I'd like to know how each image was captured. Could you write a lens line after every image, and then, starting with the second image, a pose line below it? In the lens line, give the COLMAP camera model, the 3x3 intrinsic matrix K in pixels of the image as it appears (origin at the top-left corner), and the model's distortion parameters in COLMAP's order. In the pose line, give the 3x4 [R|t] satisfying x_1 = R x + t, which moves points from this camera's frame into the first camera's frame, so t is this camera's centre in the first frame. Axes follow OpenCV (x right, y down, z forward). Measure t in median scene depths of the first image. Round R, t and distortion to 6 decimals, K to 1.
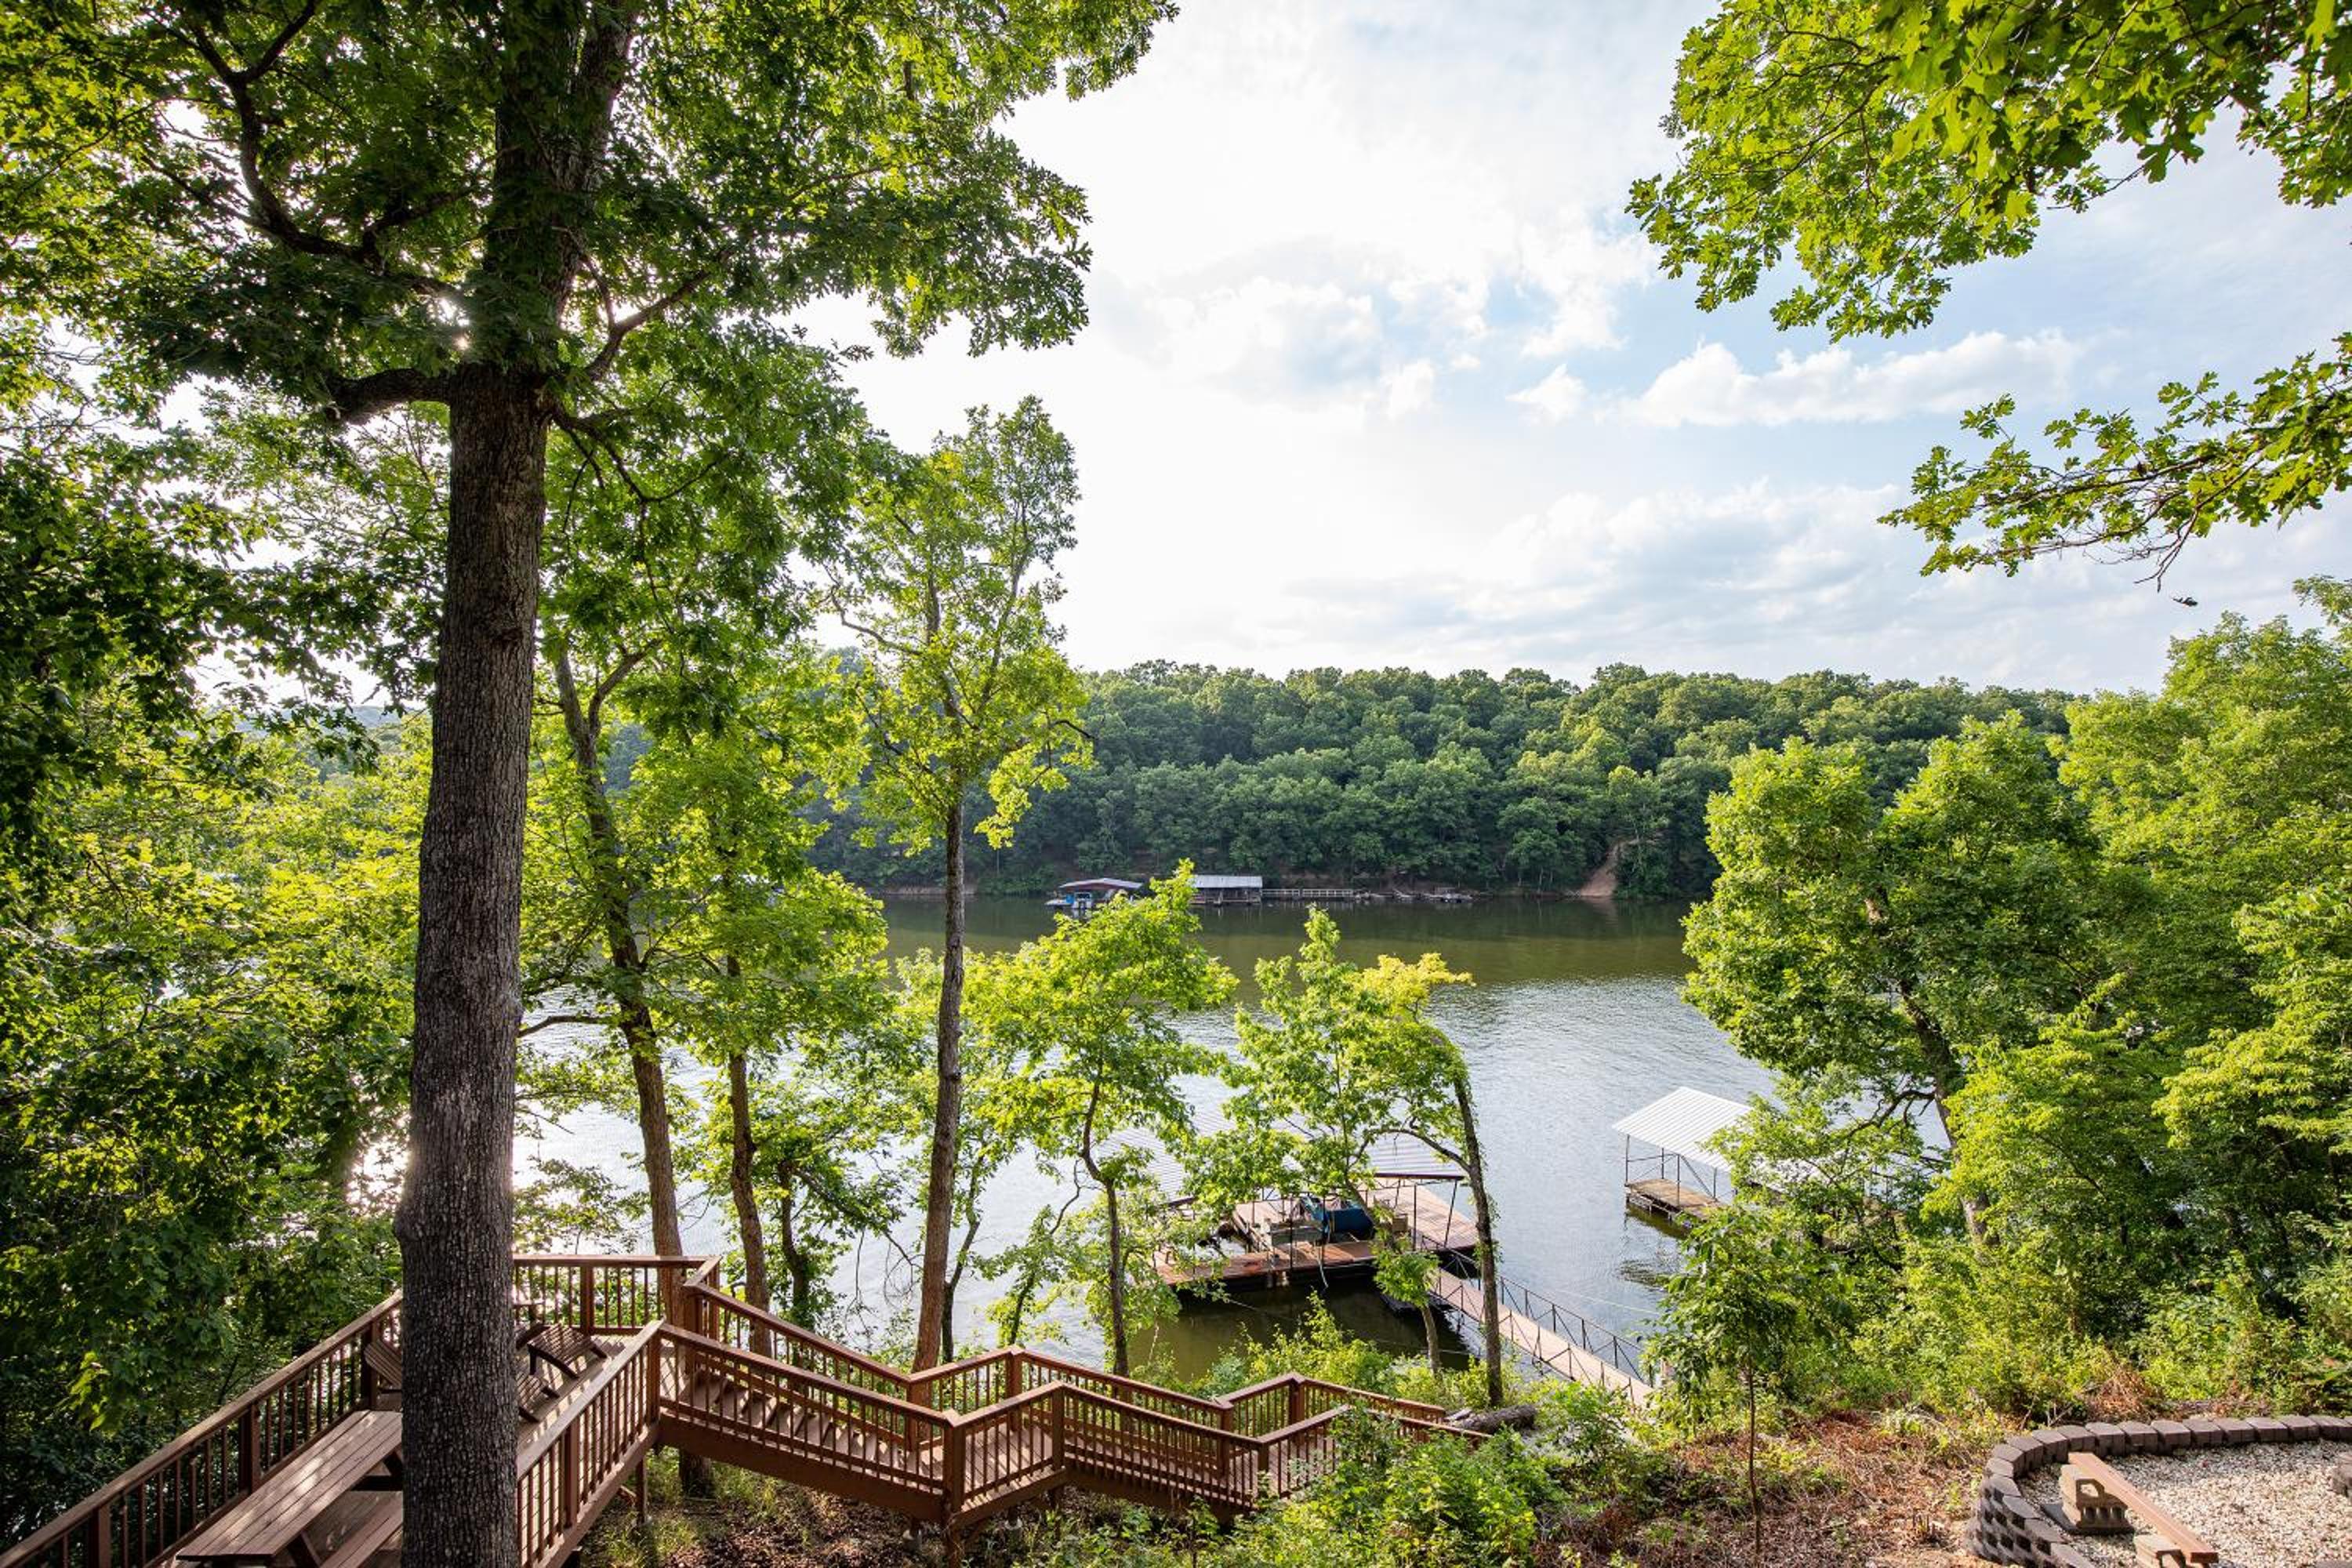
lens RADIAL K [[1105.6, 0, 1182.7], [0, 1105.6, 746.0], [0, 0, 1]] dist [-0.030565, -0.000081]
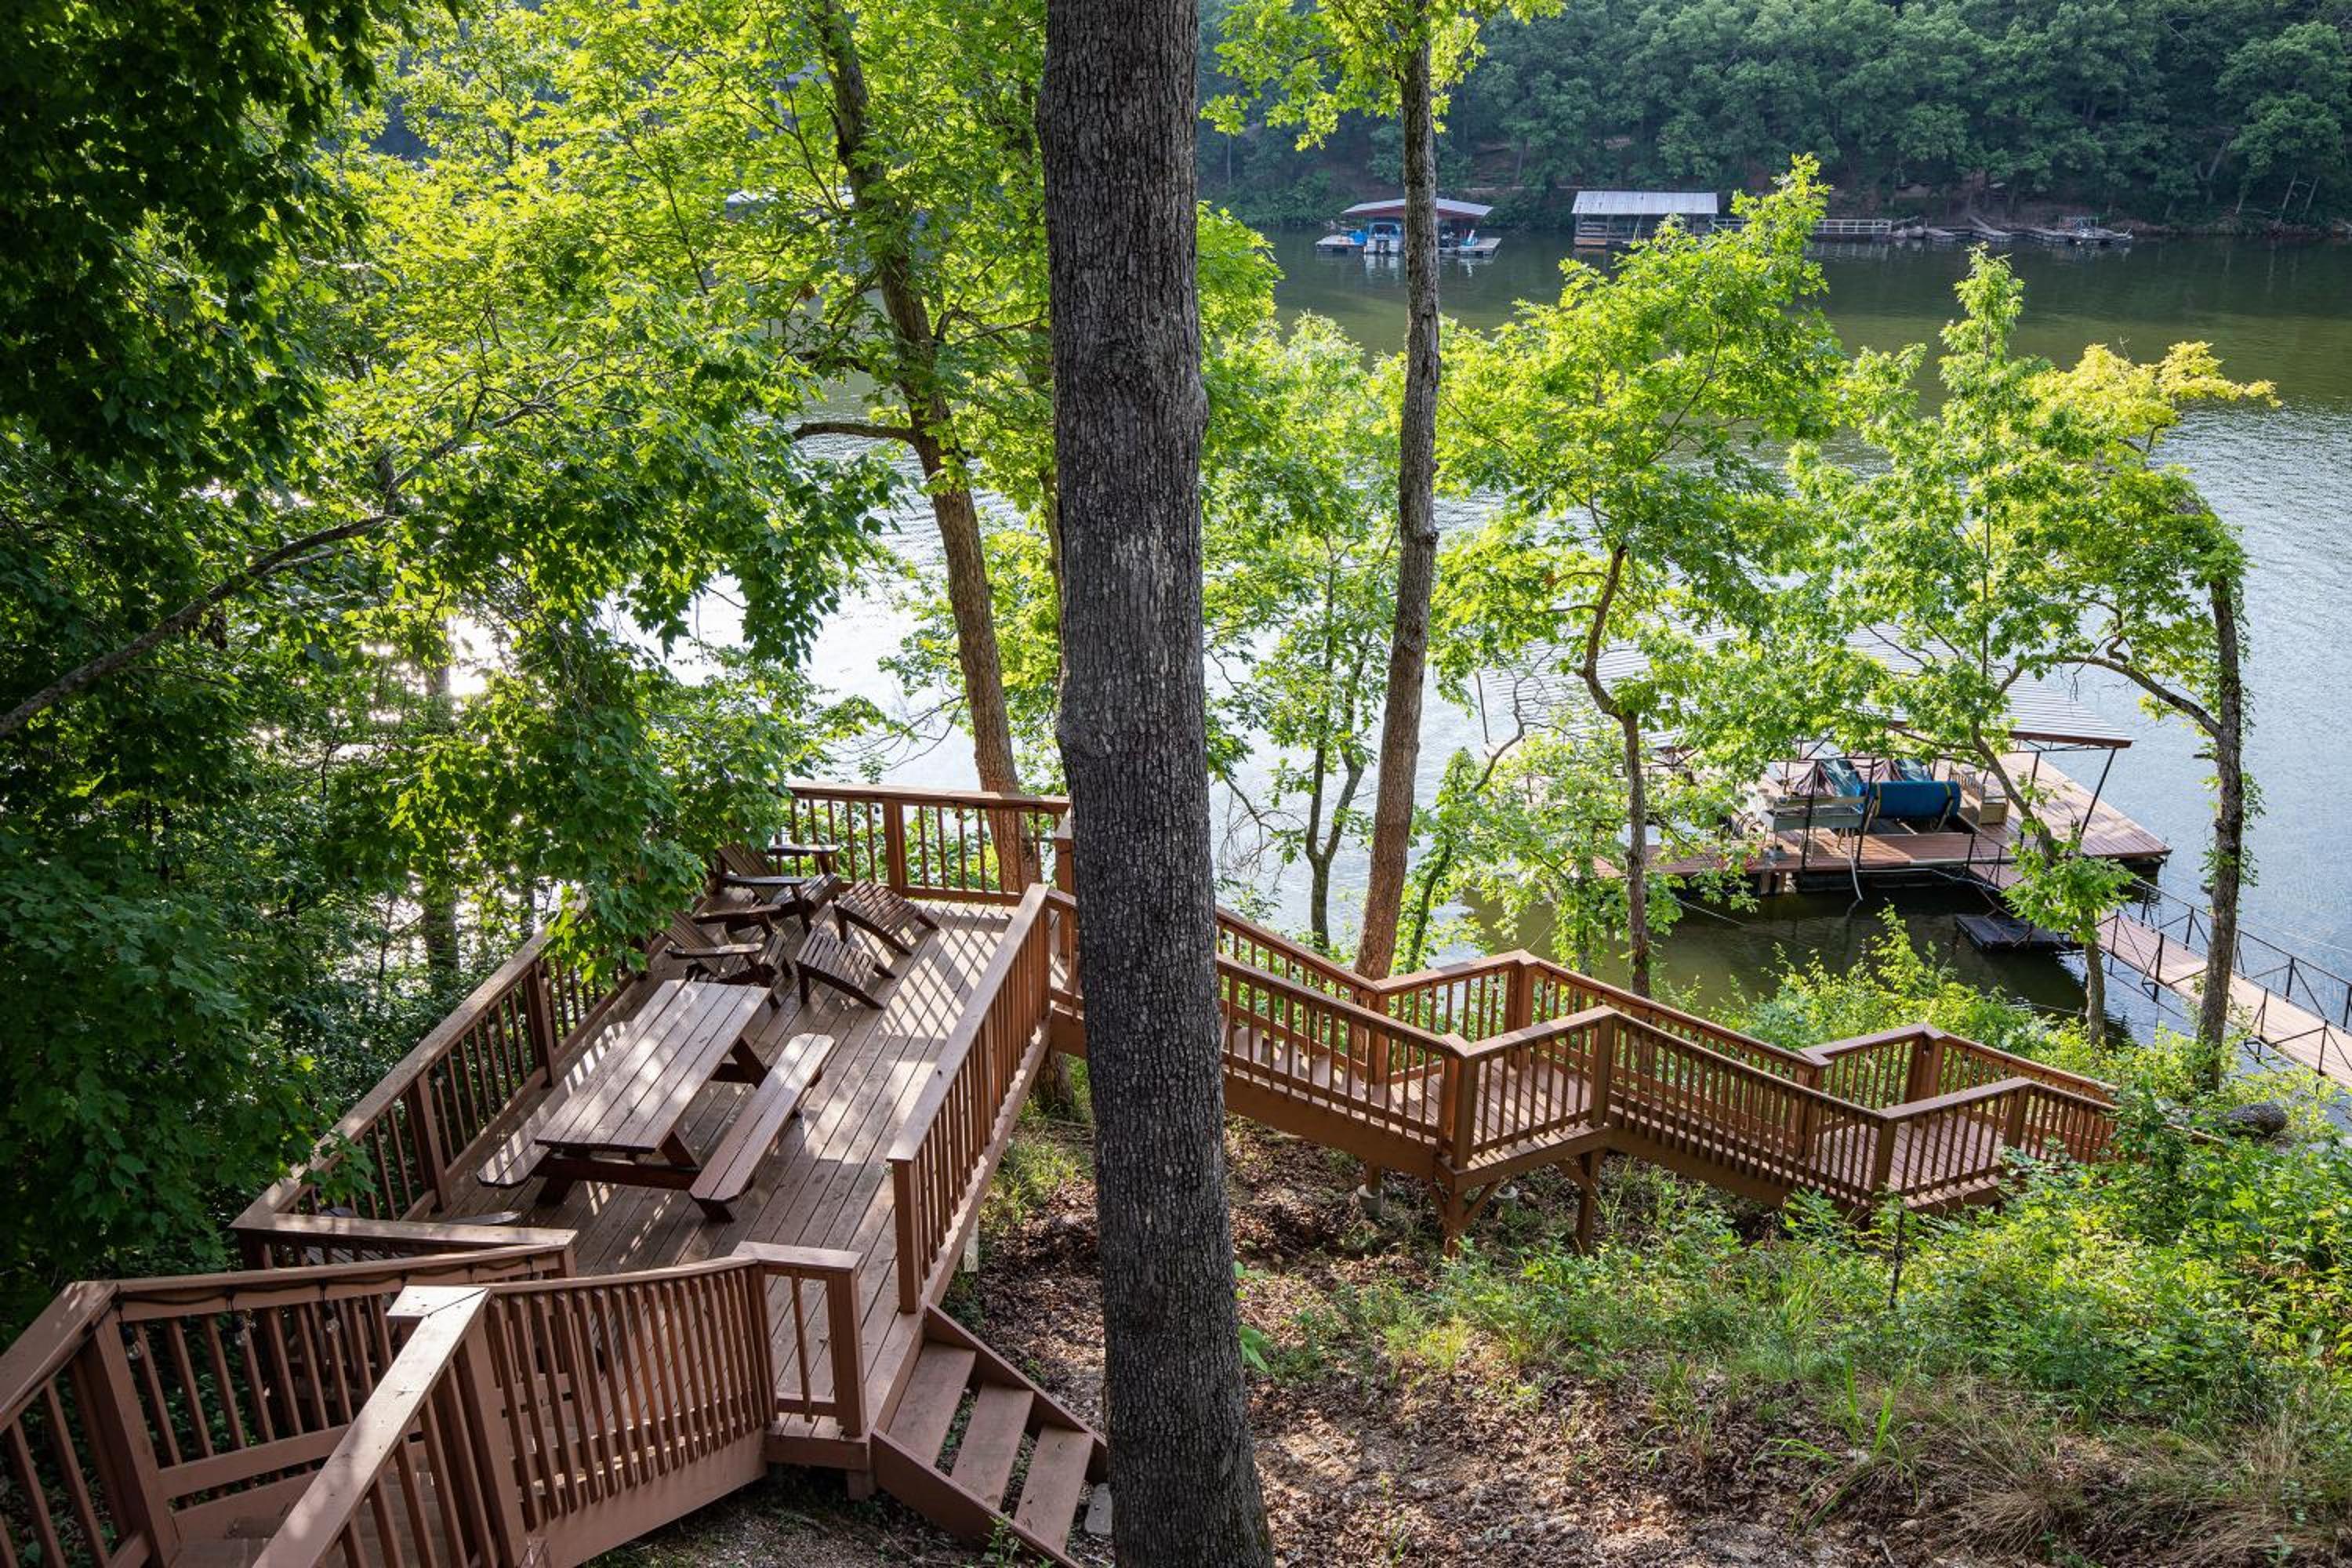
lens RADIAL K [[1937.9, 0, 1176.7], [0, 1937.9, 772.4], [0, 0, 1]] dist [0.010464, 0.044320]
pose [[0.982770, 0.057655, -0.175613, -0.099005], [0.016639, 0.918653, 0.394716, 0.001042], [0.184084, -0.390837, 0.901864, -0.010463]]
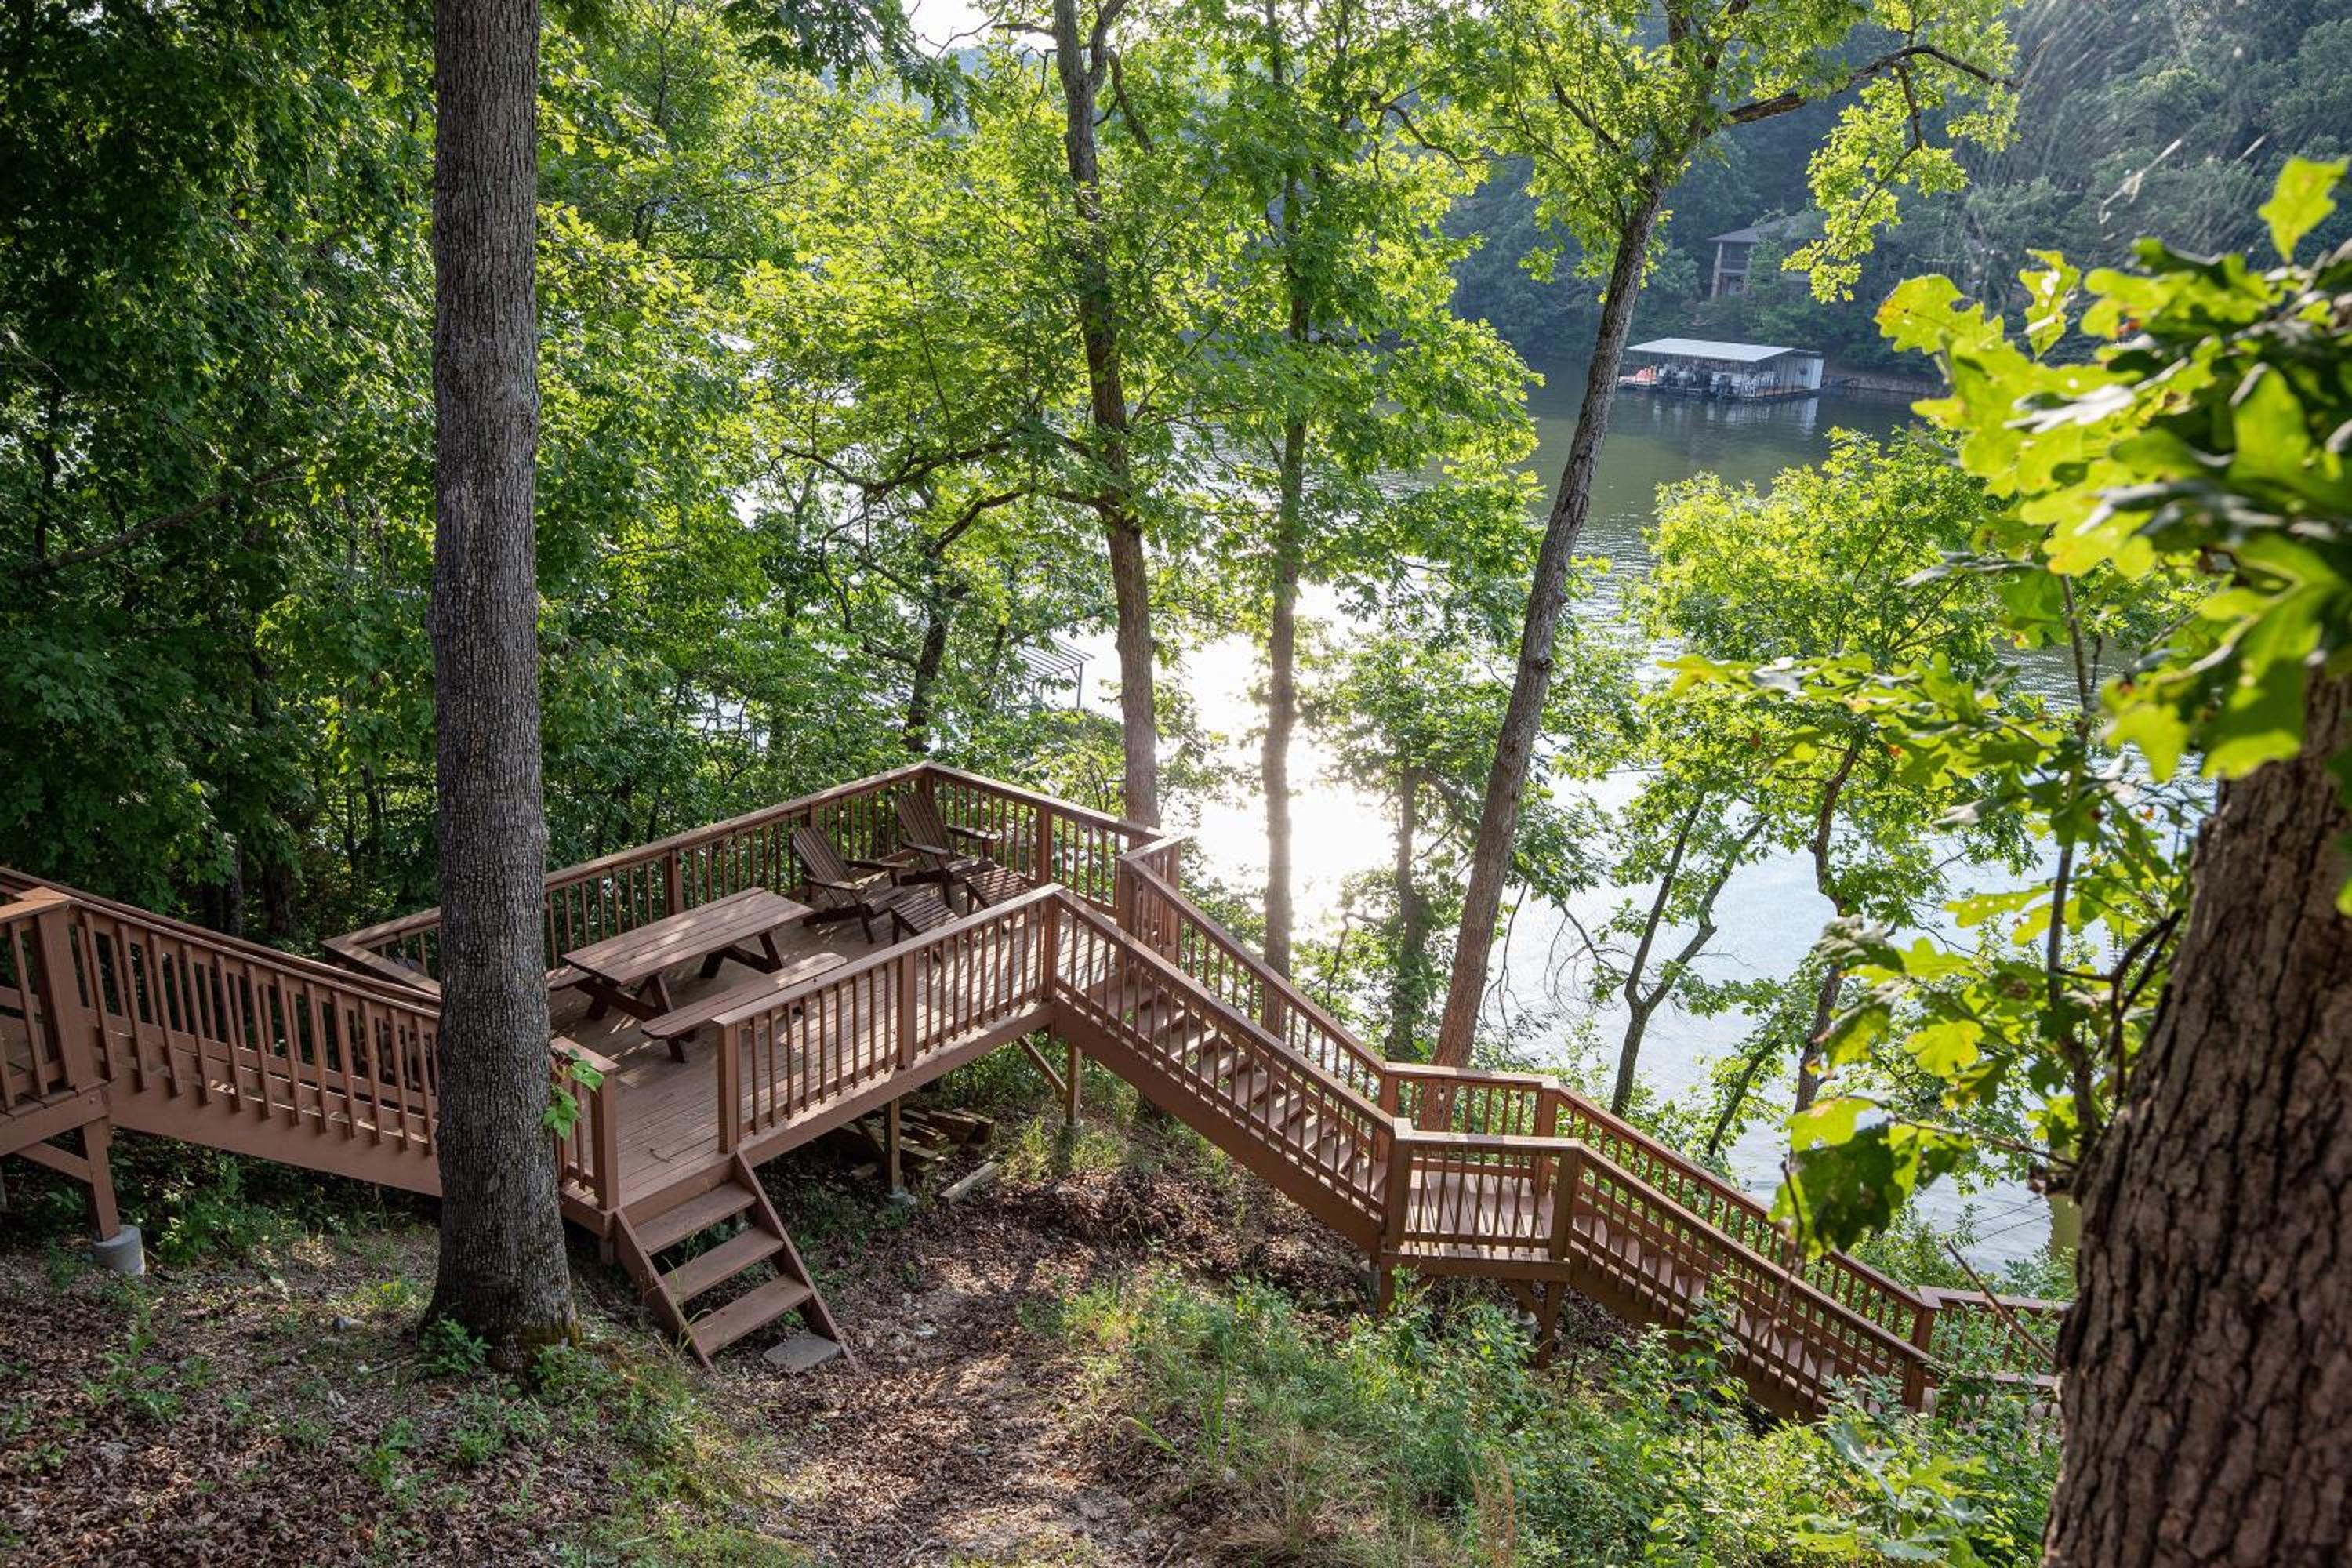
lens RADIAL K [[1937.9, 0, 1179.5], [0, 1937.9, 764.1], [0, 0, 1]] dist [0.010464, 0.044320]
pose [[0.759117, 0.212470, -0.615303, 0.212492], [-0.007436, 0.948001, 0.318179, 0.005266], [0.650911, -0.236960, 0.721224, 0.044337]]
